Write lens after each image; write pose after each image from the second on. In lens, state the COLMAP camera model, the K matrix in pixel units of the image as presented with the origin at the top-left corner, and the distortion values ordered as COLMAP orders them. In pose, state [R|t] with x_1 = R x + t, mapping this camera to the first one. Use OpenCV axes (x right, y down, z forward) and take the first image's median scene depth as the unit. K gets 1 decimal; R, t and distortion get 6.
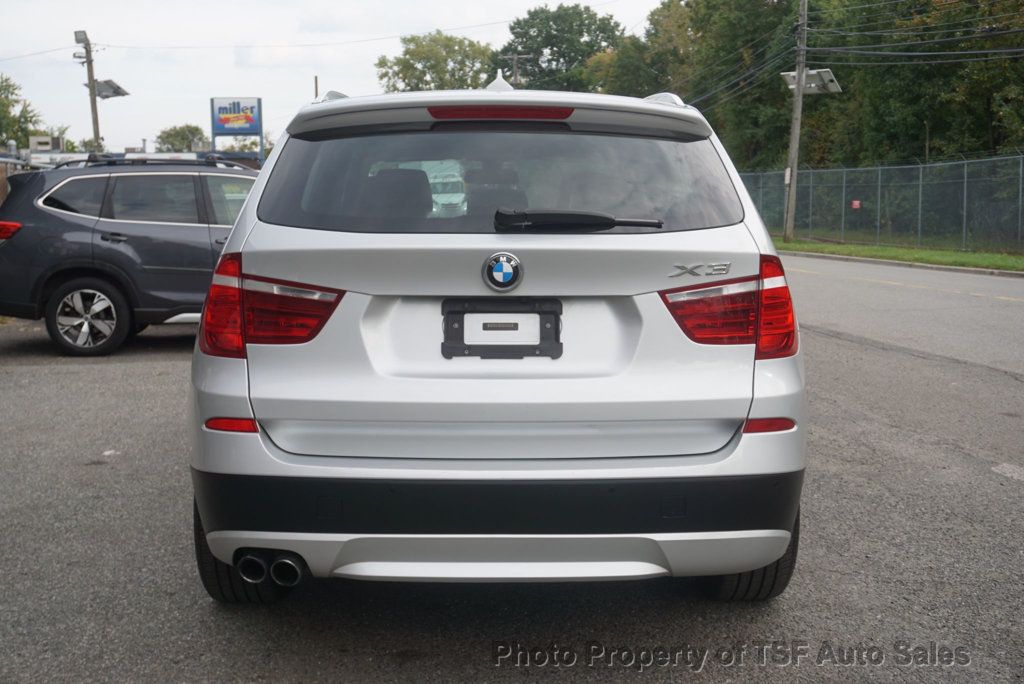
lens RADIAL K [[1125.2, 0, 512.0], [0, 1125.2, 342.0], [0, 0, 1]] dist [0.010049, 0.001947]
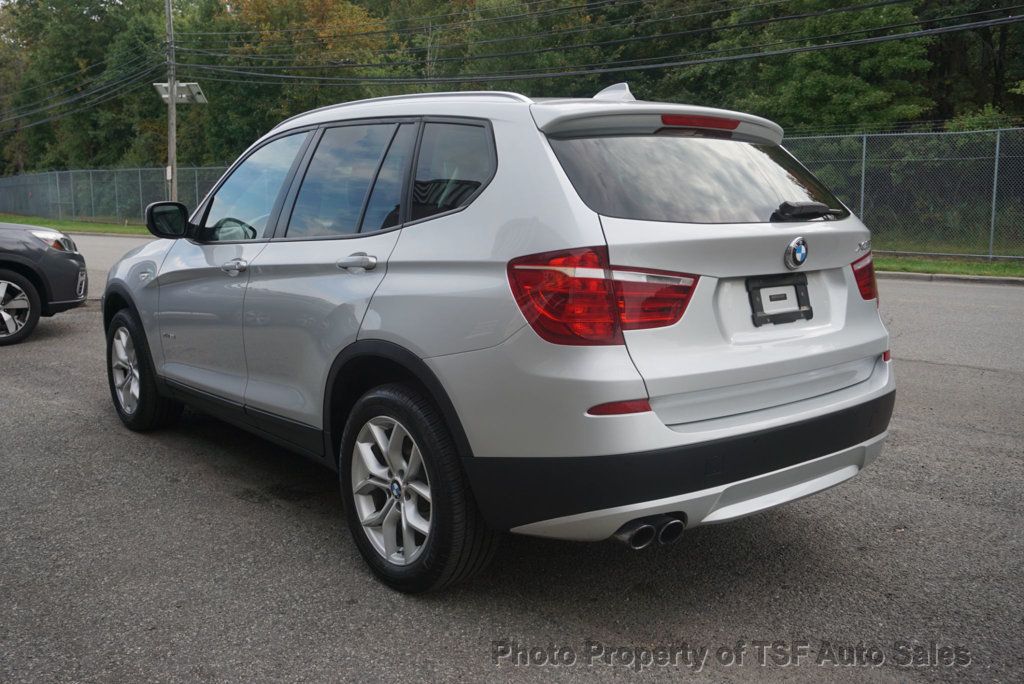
lens RADIAL K [[915.8, 0, 512.0], [0, 915.8, 342.0], [0, 0, 1]] dist [0.000364, -0.002619]
pose [[0.793965, -0.099056, 0.599839, -0.738492], [0.077729, 0.995080, 0.061441, -0.043321], [-0.602974, -0.002157, 0.797758, 0.324855]]
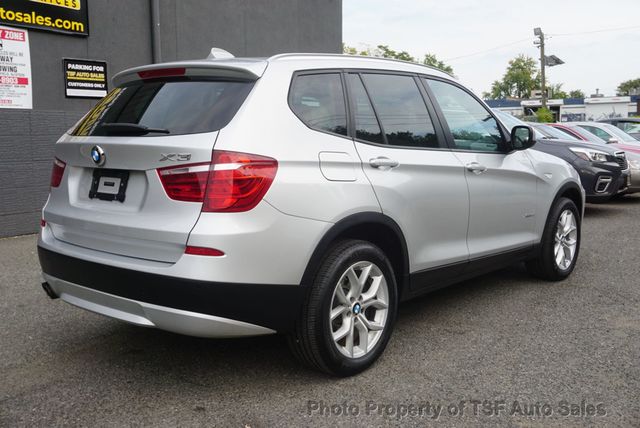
lens RADIAL K [[665.6, 0, 320.0], [0, 665.6, 214.0], [0, 0, 1]] dist [-0.009715, -0.025640]
pose [[0.743443, 0.078315, -0.664198, 0.890293], [-0.074542, 0.996635, 0.034078, -0.024987], [0.664632, 0.024176, 0.746779, 0.335874]]
